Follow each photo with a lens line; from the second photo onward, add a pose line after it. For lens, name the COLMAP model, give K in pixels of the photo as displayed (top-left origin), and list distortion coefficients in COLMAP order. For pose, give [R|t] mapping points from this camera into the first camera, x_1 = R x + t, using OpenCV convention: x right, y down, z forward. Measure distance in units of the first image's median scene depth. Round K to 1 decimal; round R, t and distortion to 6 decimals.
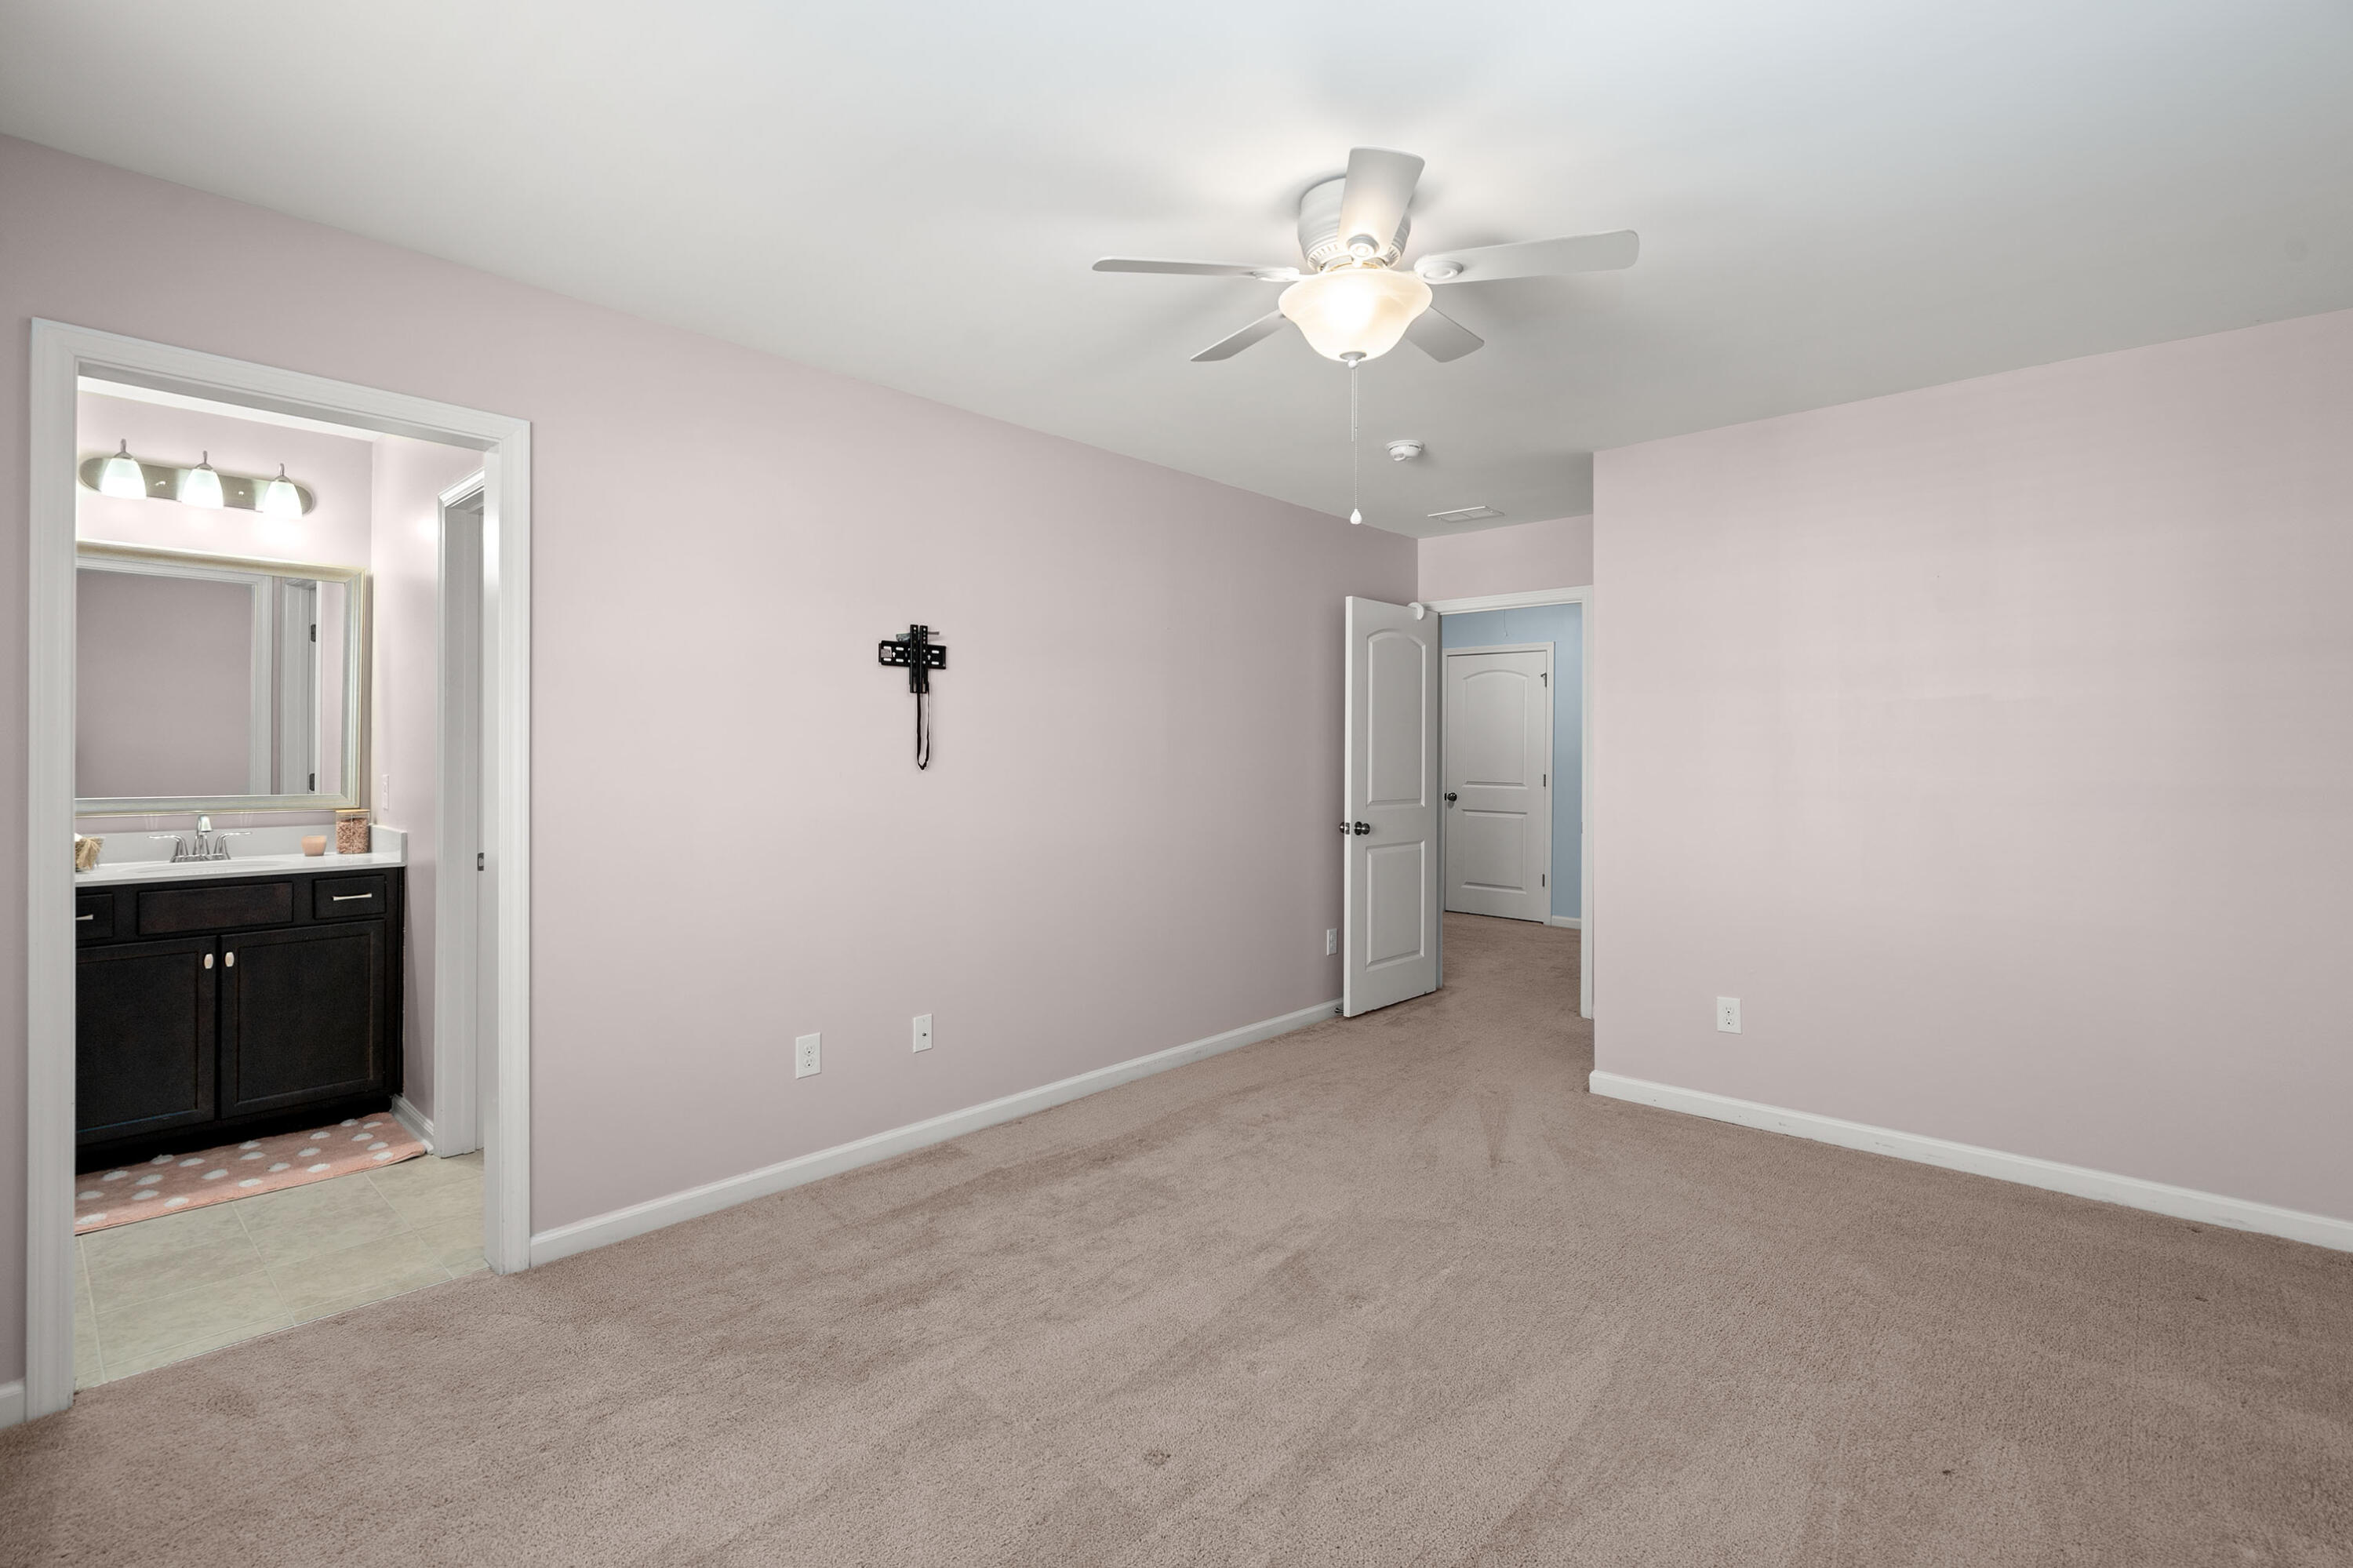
lens RADIAL K [[1054.1, 0, 1177.3], [0, 1054.1, 772.1], [0, 0, 1]] dist [-0.000120, -0.000158]
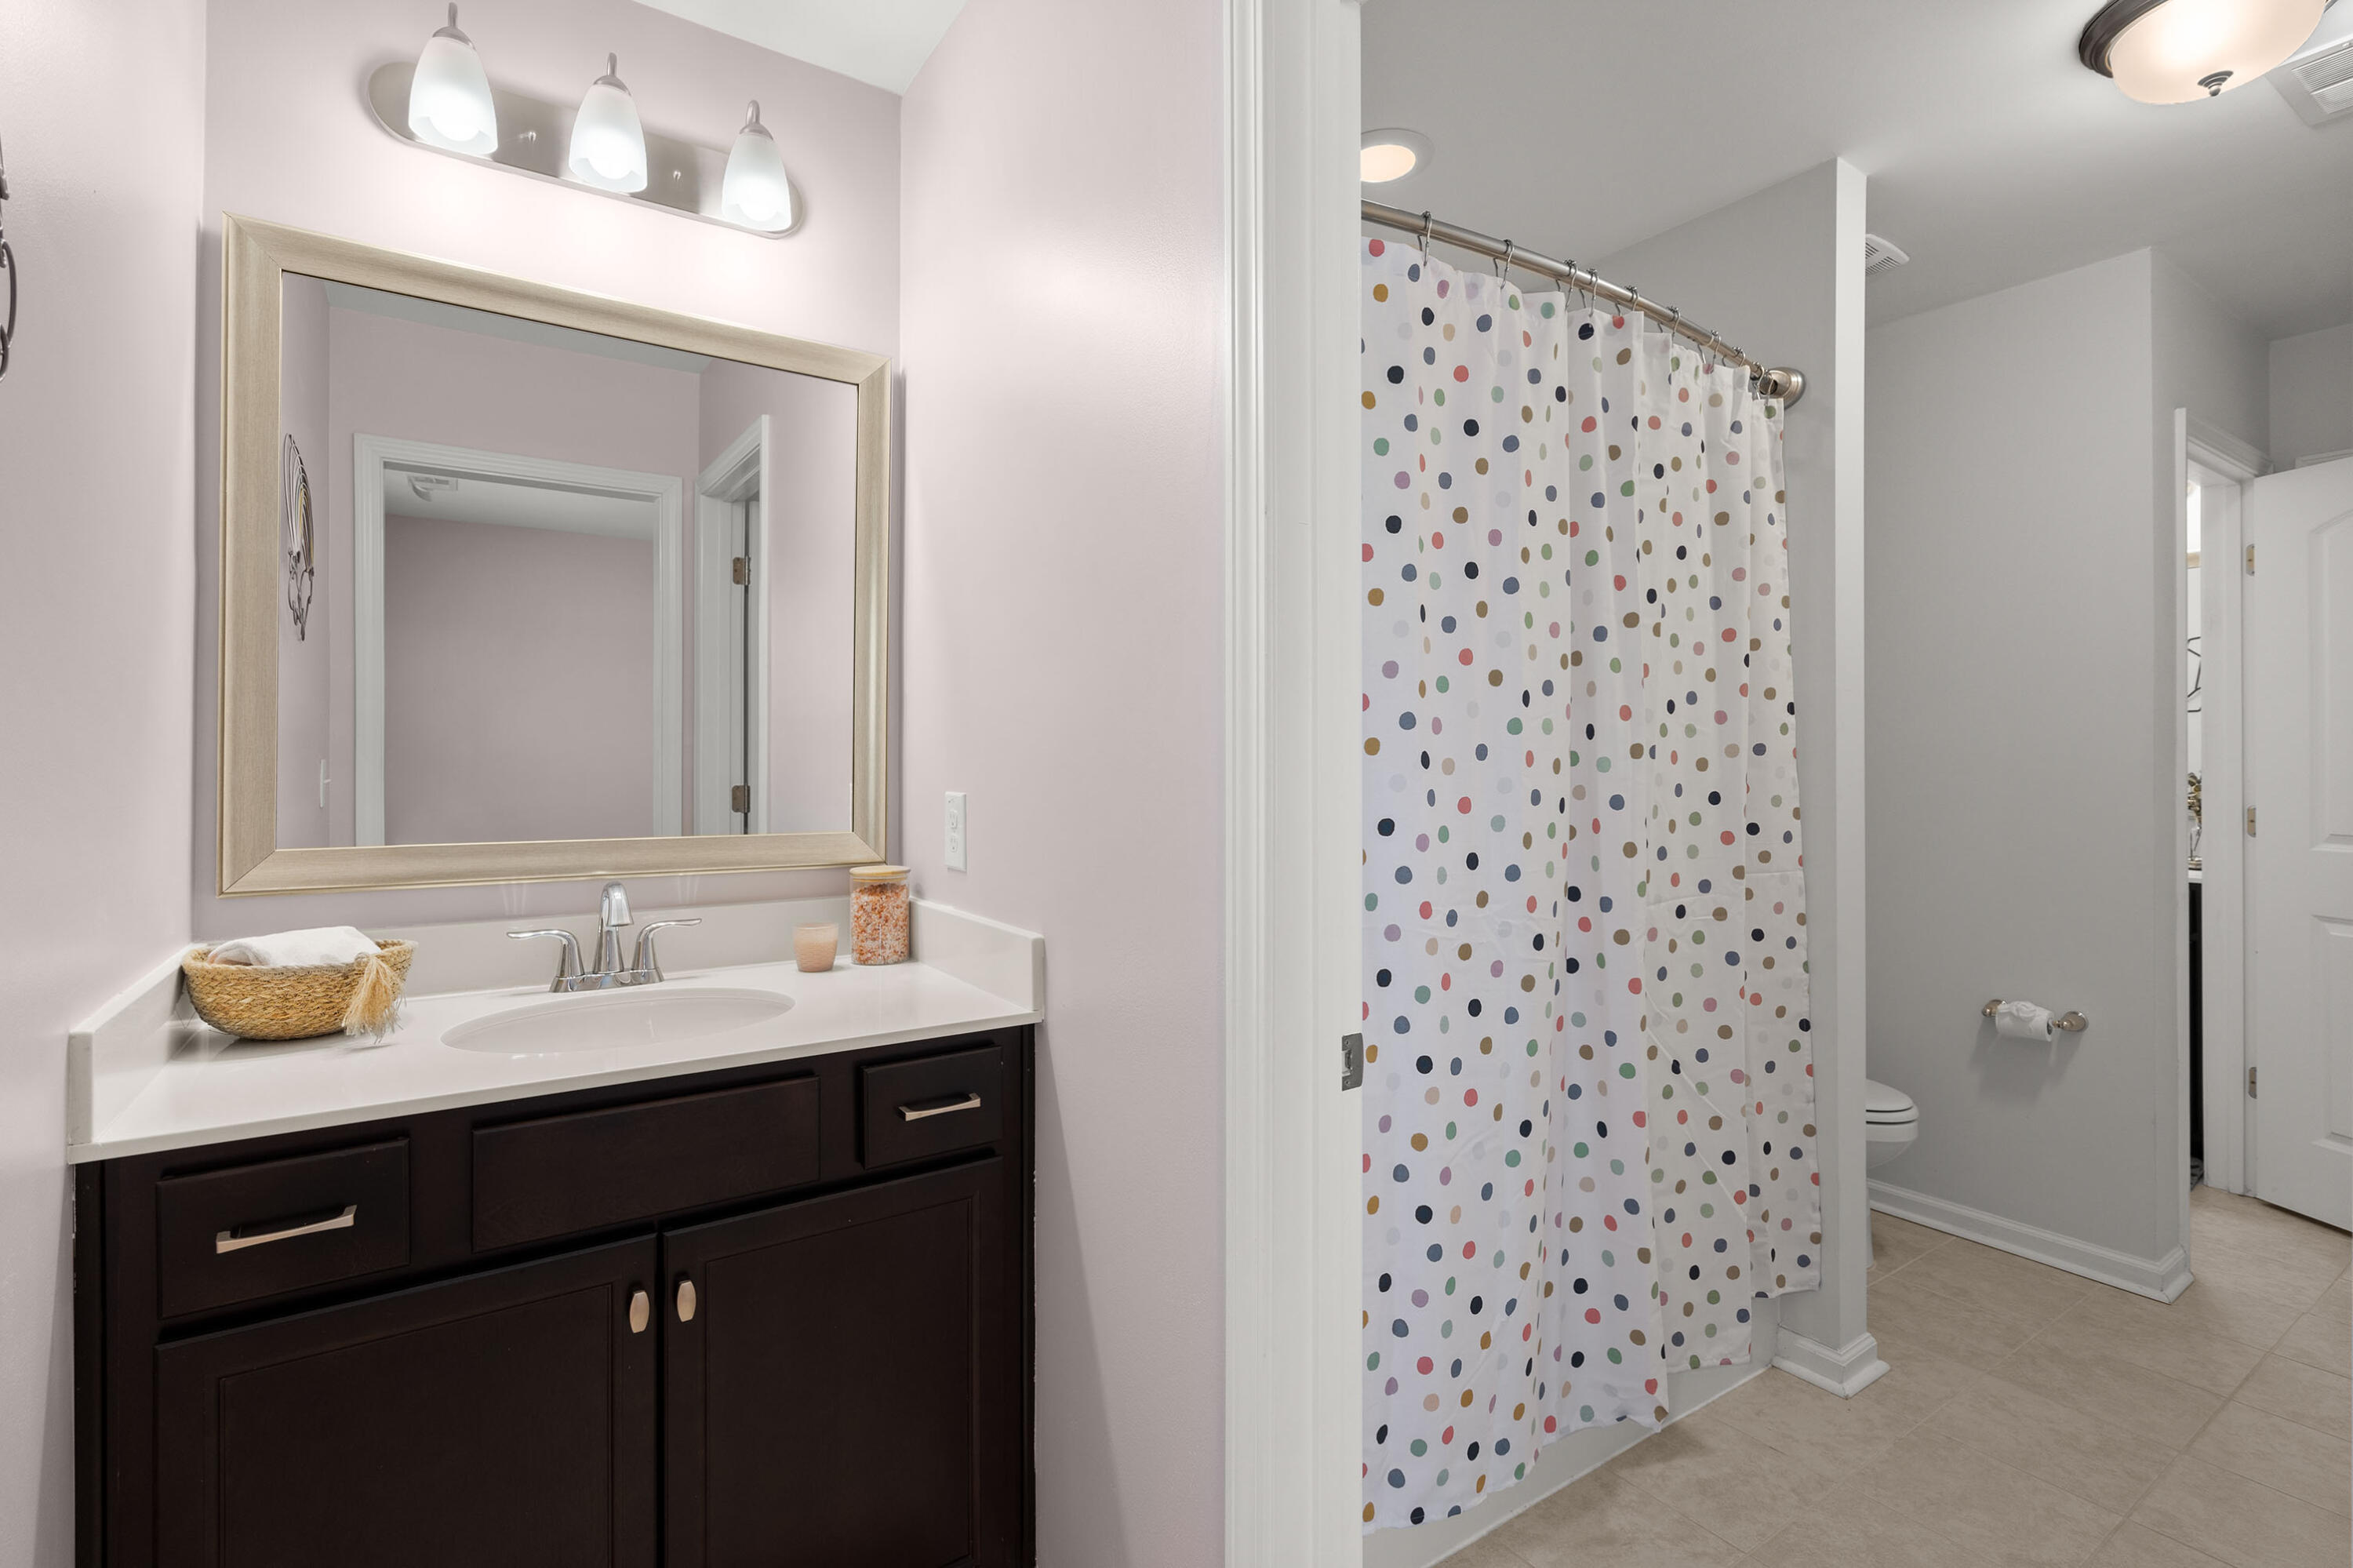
lens RADIAL K [[1068.5, 0, 1176.5], [0, 1068.5, 784.0], [0, 0, 1]] dist [0.000545, 0.000233]
pose [[0.972897, -0.000729, -0.231237, -0.587026], [0.000765, 1.000000, 0.000068, -0.001006], [0.231237, -0.000243, 0.972897, 0.615087]]
